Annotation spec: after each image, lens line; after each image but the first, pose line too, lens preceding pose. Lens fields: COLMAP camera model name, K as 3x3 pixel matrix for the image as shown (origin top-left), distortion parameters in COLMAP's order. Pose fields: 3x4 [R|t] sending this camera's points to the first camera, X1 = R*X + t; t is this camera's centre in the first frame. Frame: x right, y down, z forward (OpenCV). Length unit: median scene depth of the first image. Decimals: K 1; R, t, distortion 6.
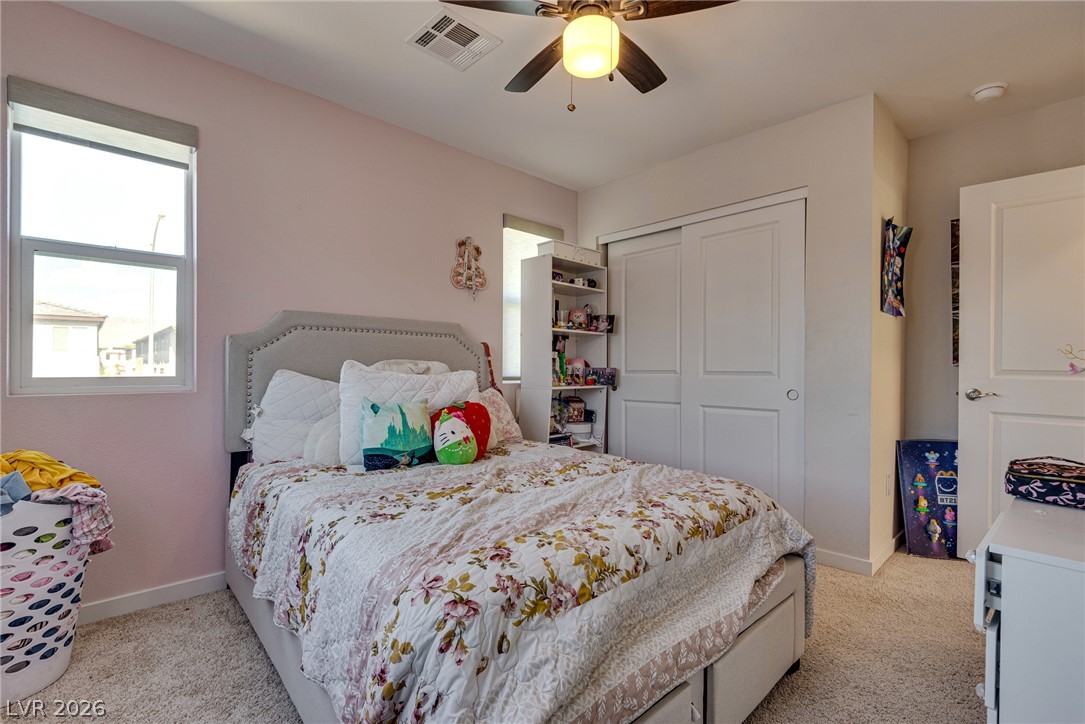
lens RADIAL K [[493.3, 0, 542.4], [0, 493.3, 366.3], [0, 0, 1]] dist [-0.003031, -0.004214]
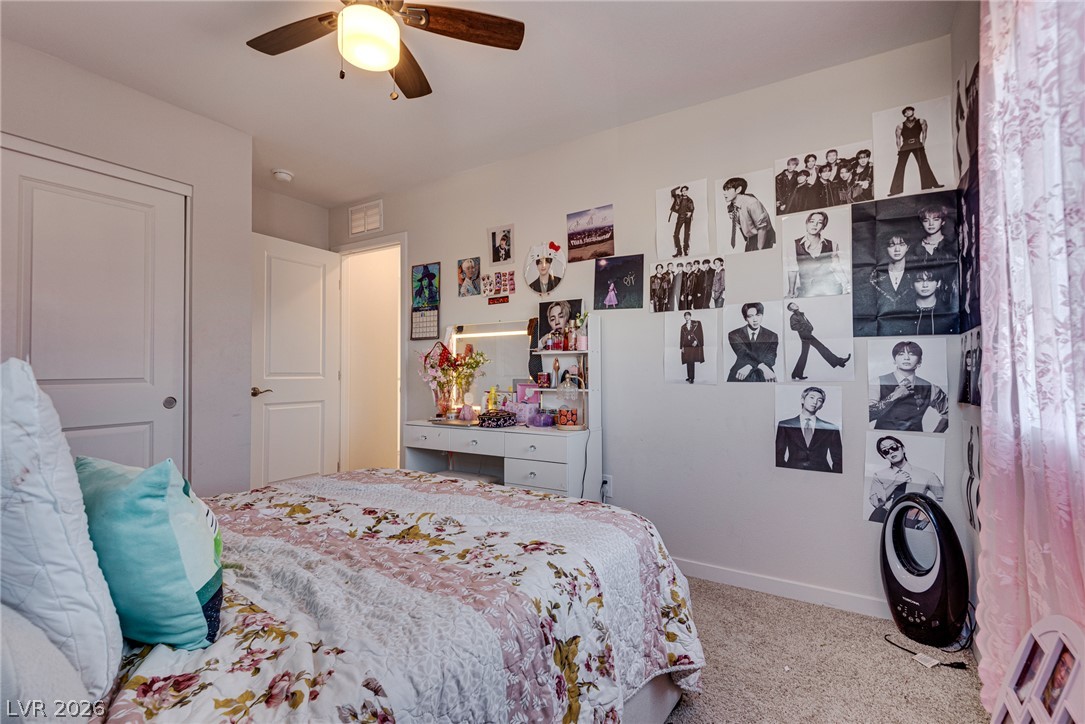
lens RADIAL K [[493.3, 0, 541.3], [0, 493.3, 359.5], [0, 0, 1]] dist [-0.003031, -0.004214]
pose [[-0.266429, 0.013781, 0.963756, -0.750709], [-0.002127, 0.999887, -0.014886, -0.013535], [-0.963852, -0.006016, -0.266369, 0.773558]]
